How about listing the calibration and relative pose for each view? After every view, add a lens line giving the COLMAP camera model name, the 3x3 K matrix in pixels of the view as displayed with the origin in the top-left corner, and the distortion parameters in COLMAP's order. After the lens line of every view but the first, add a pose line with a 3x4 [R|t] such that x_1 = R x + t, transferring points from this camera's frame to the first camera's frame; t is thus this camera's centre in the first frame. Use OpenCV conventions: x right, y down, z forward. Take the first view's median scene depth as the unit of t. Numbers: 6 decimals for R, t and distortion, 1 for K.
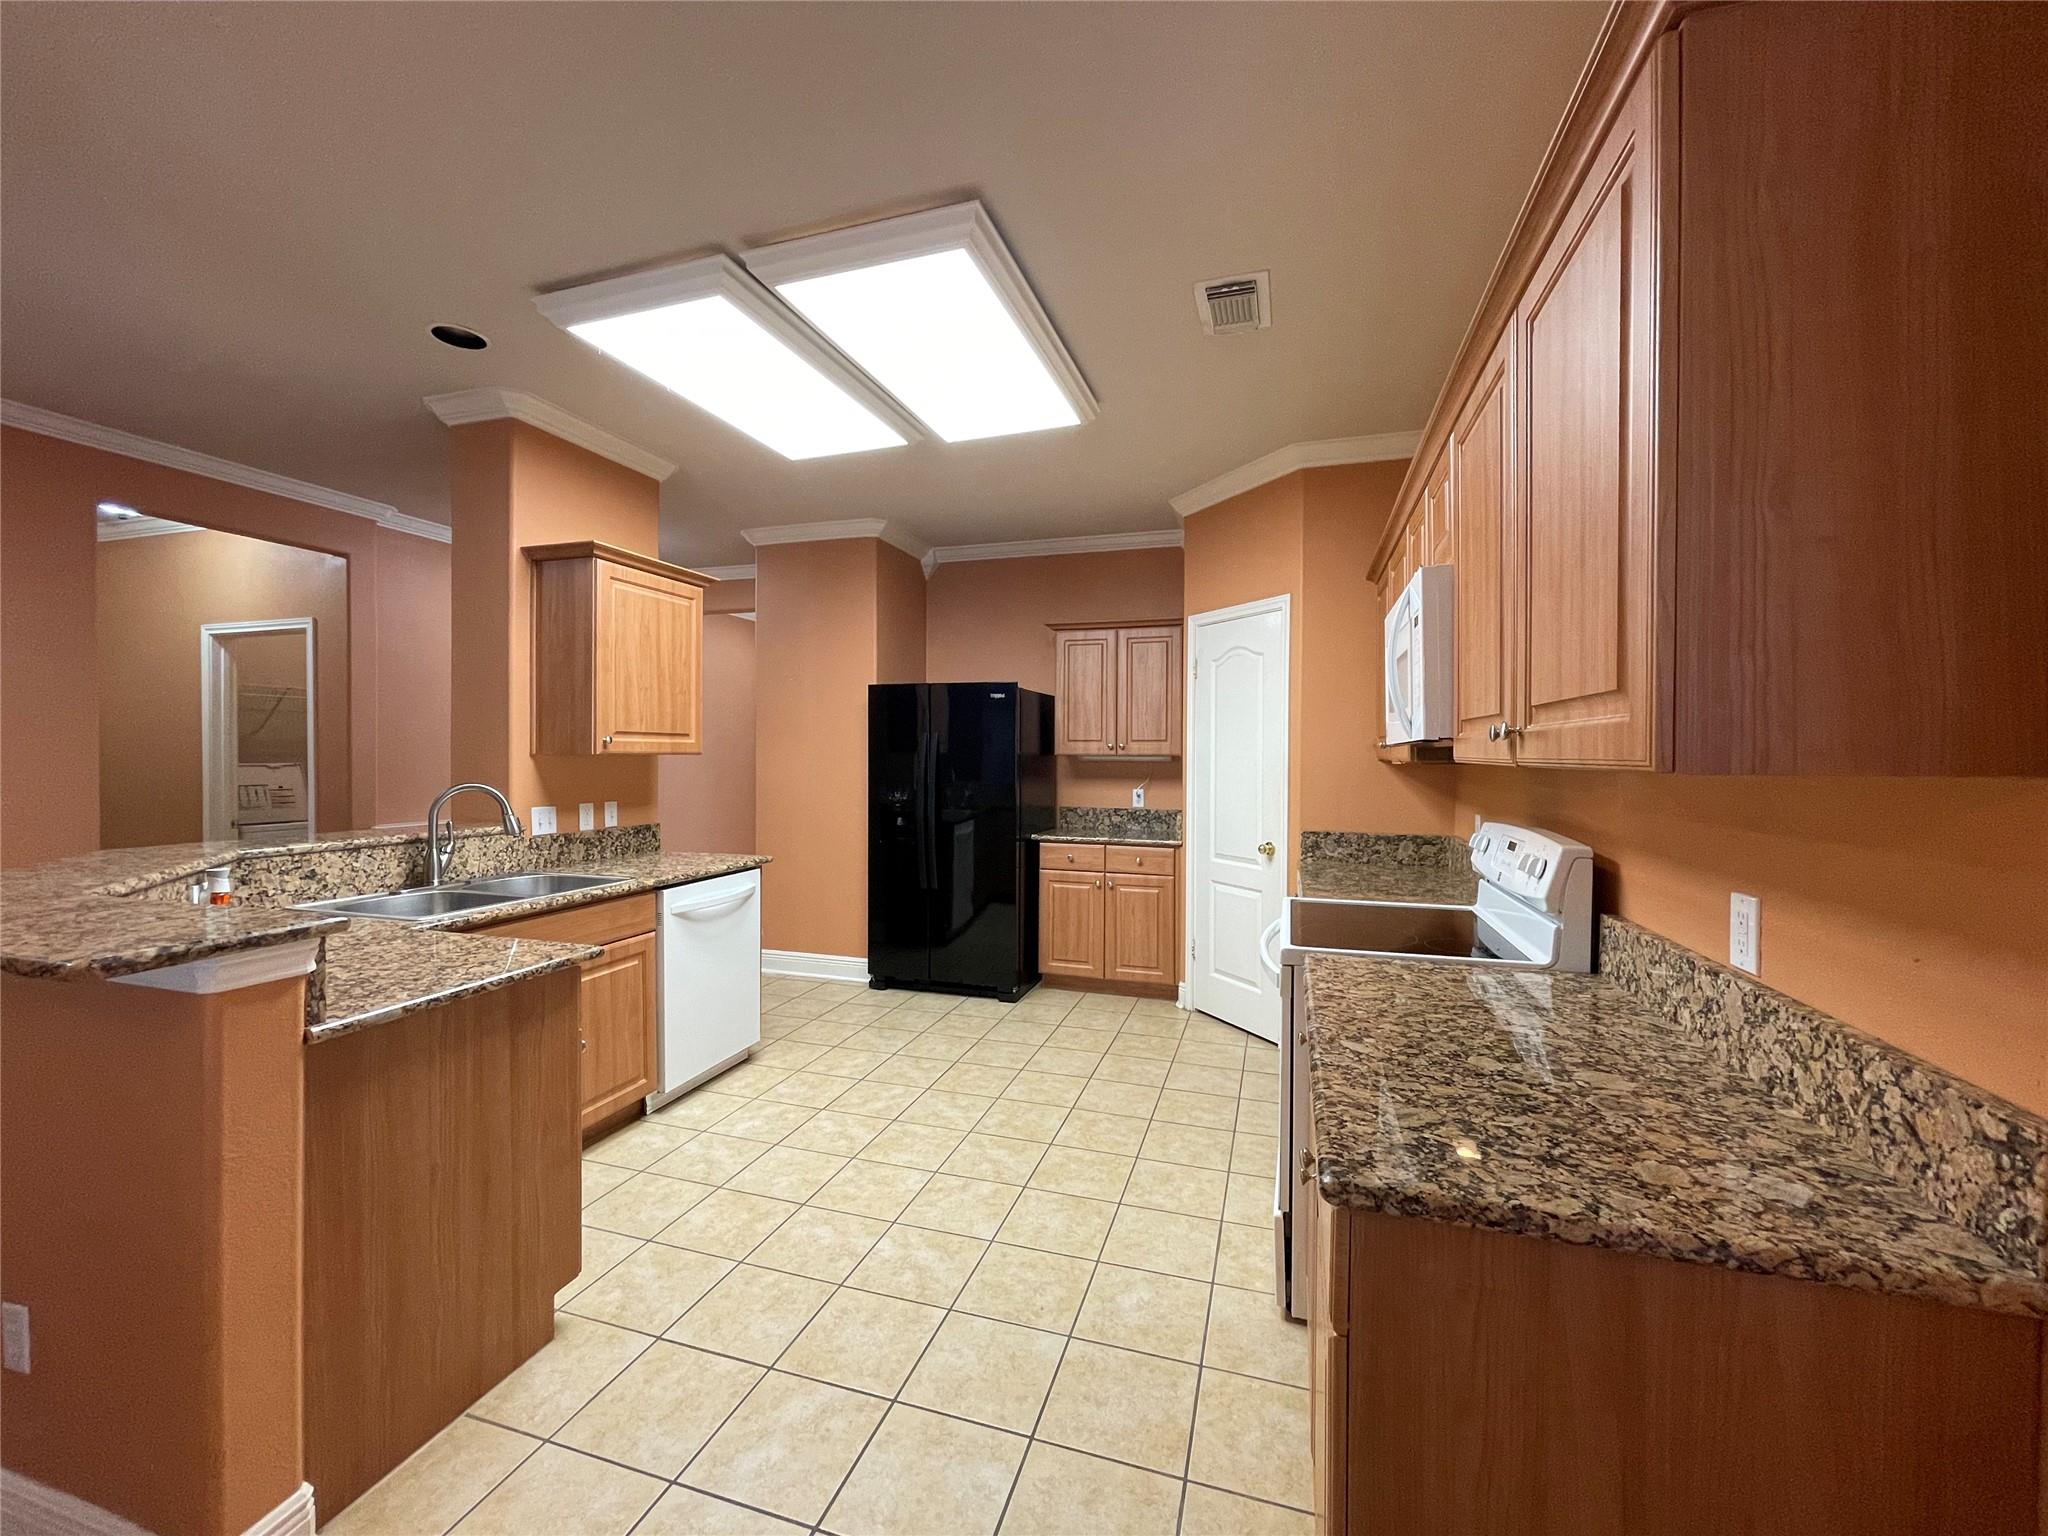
lens RADIAL K [[820.2, 0, 1030.4], [0, 820.2, 766.5], [0, 0, 1]] dist [0.012658, -0.009030]
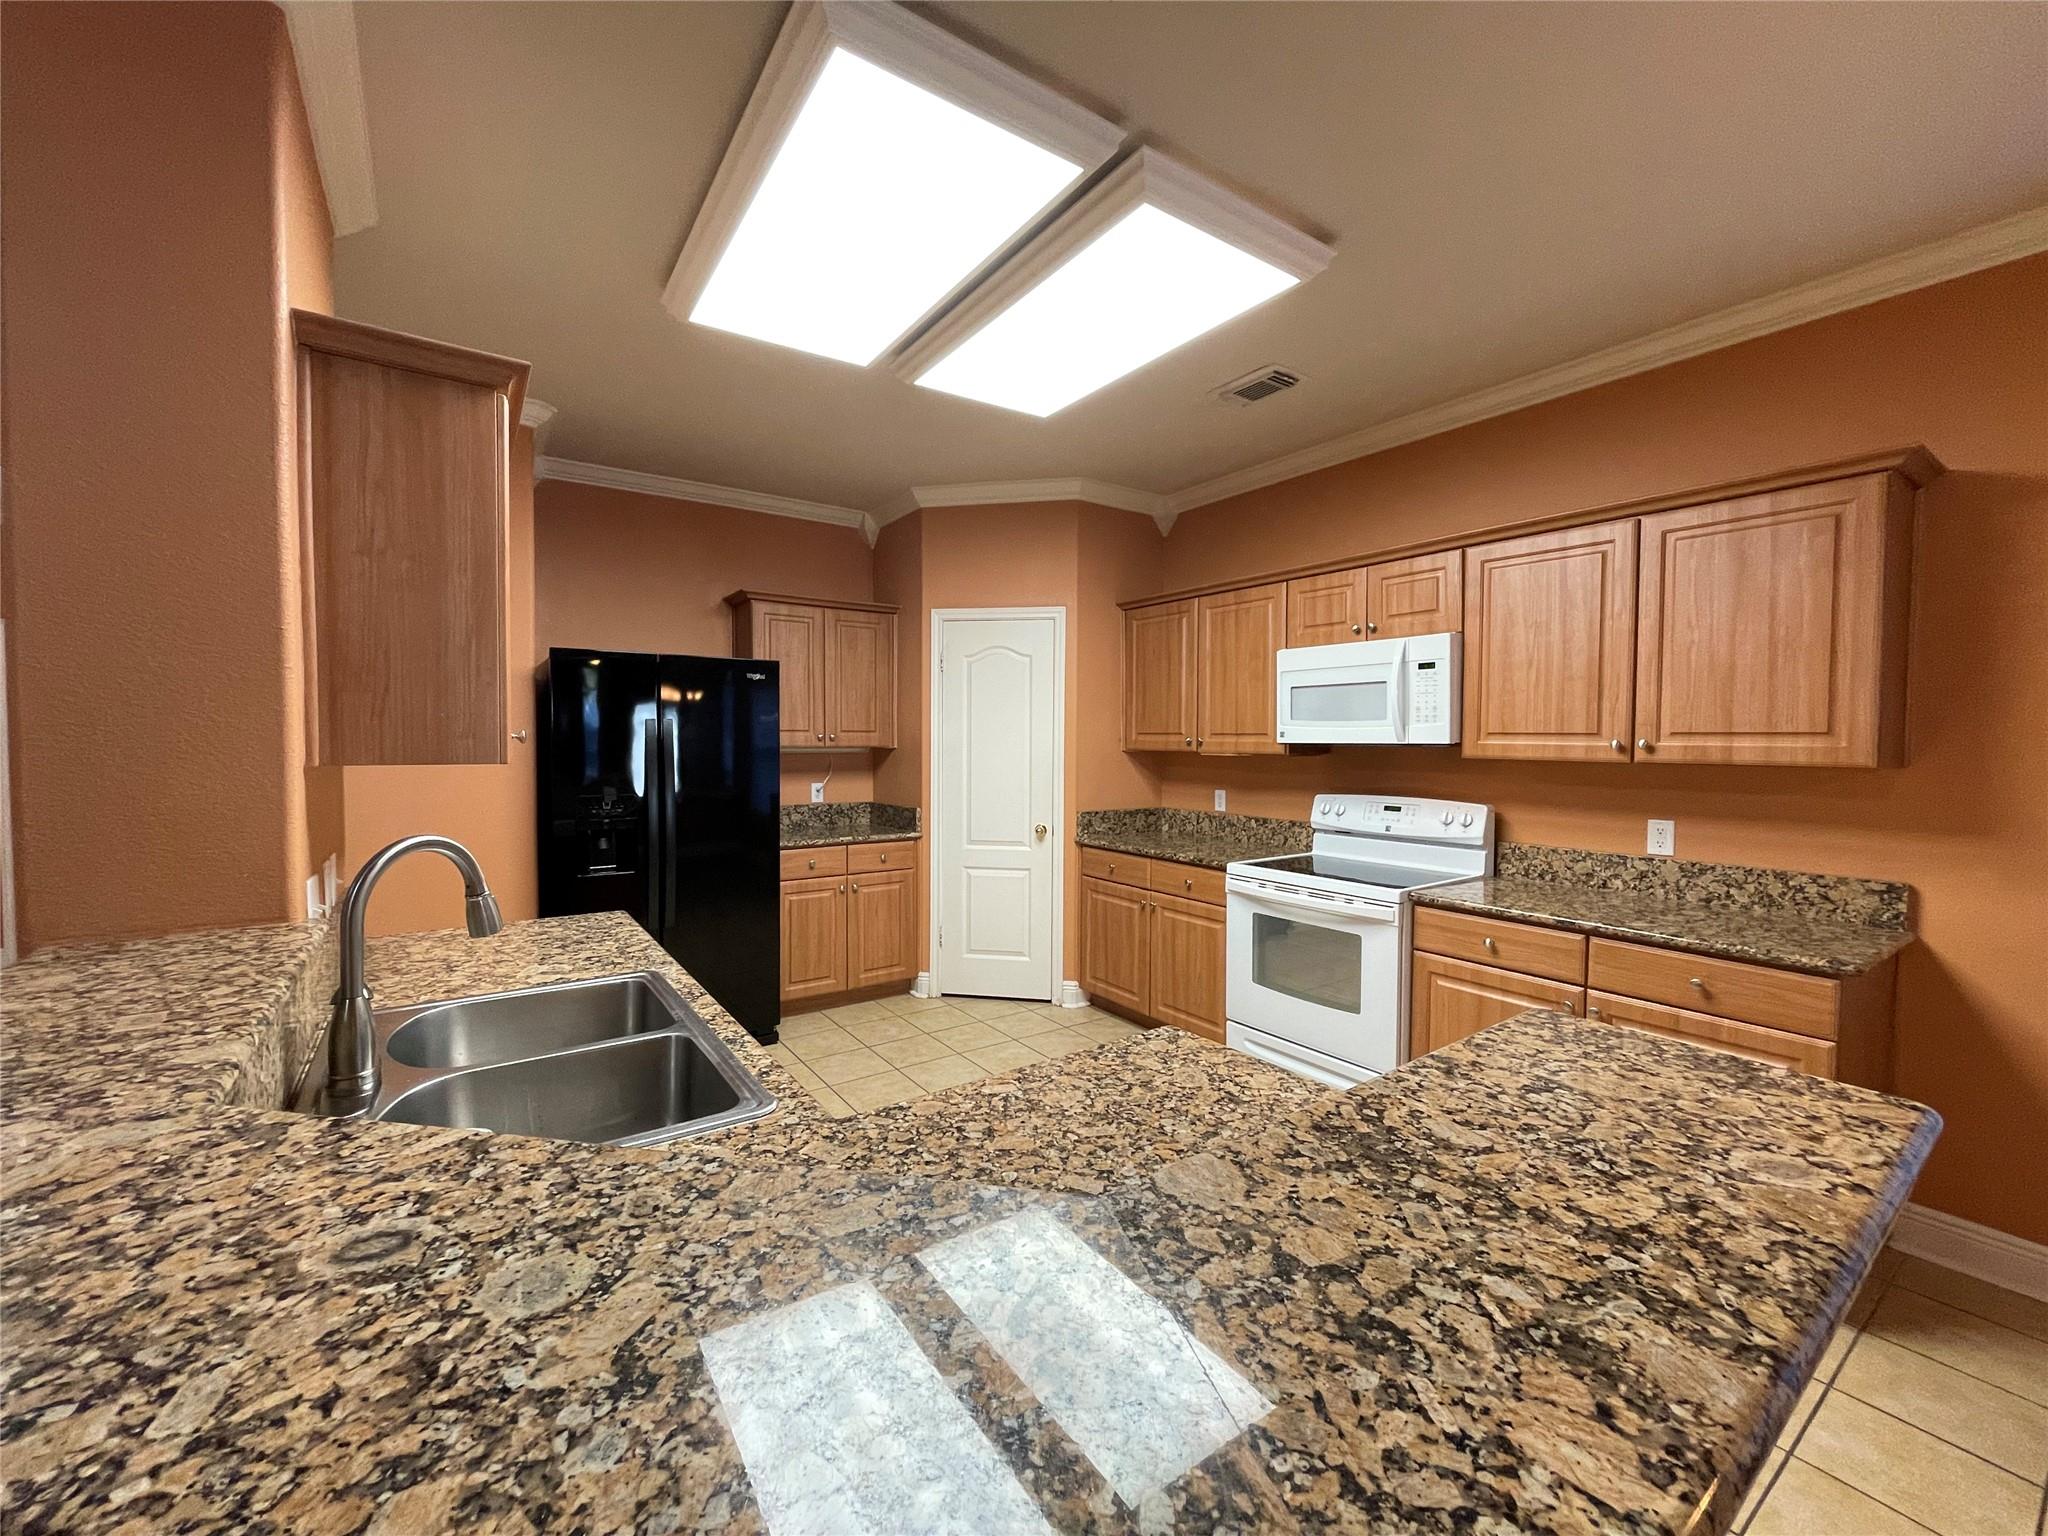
lens RADIAL K [[820.2, 0, 1030.4], [0, 820.2, 766.5], [0, 0, 1]] dist [0.012658, -0.009030]
pose [[0.611272, -0.027168, 0.790954, -0.550528], [0.012484, 0.999617, 0.024687, -0.013528], [-0.791322, -0.005216, 0.611377, 0.297489]]
